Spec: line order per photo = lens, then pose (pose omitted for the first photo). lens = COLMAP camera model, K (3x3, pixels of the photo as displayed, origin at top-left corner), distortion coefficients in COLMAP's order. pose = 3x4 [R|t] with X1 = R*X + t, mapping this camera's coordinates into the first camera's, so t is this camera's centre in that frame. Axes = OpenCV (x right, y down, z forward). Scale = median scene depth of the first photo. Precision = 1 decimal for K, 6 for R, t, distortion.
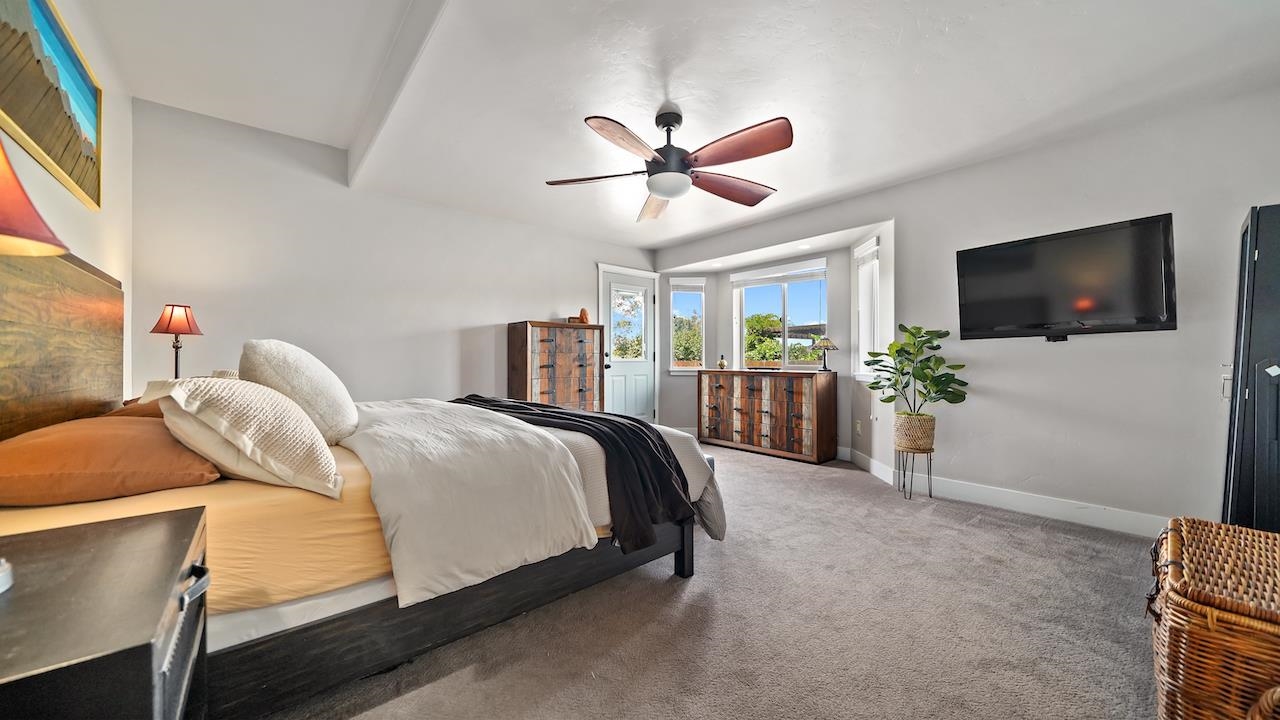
lens RADIAL K [[450.3, 0, 632.4], [0, 450.3, 358.5], [0, 0, 1]] dist [-0.010842, 0.000064]
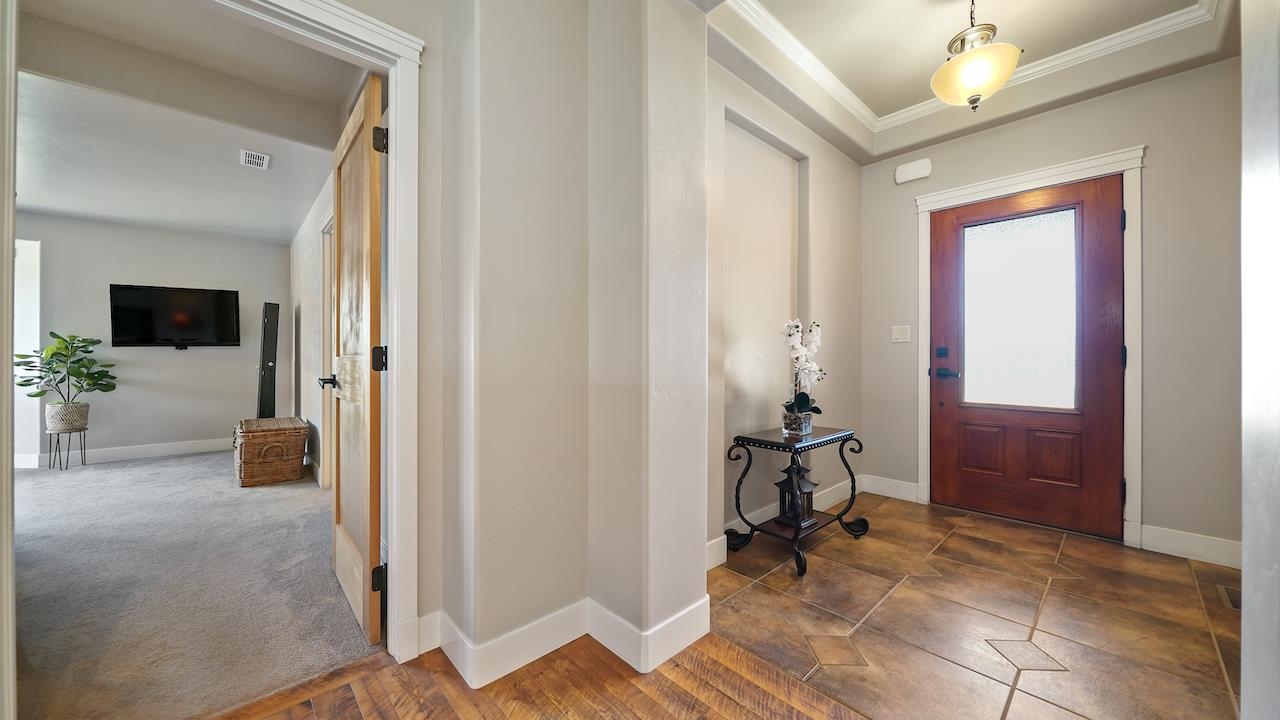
lens RADIAL K [[450.3, 0, 632.4], [0, 450.3, 358.5], [0, 0, 1]] dist [-0.010842, 0.000064]
pose [[-0.037256, -0.000536, 0.999306, -0.713977], [0.000795, 1.000000, 0.000566, -0.003477], [-0.999305, 0.000816, -0.037256, -0.580294]]
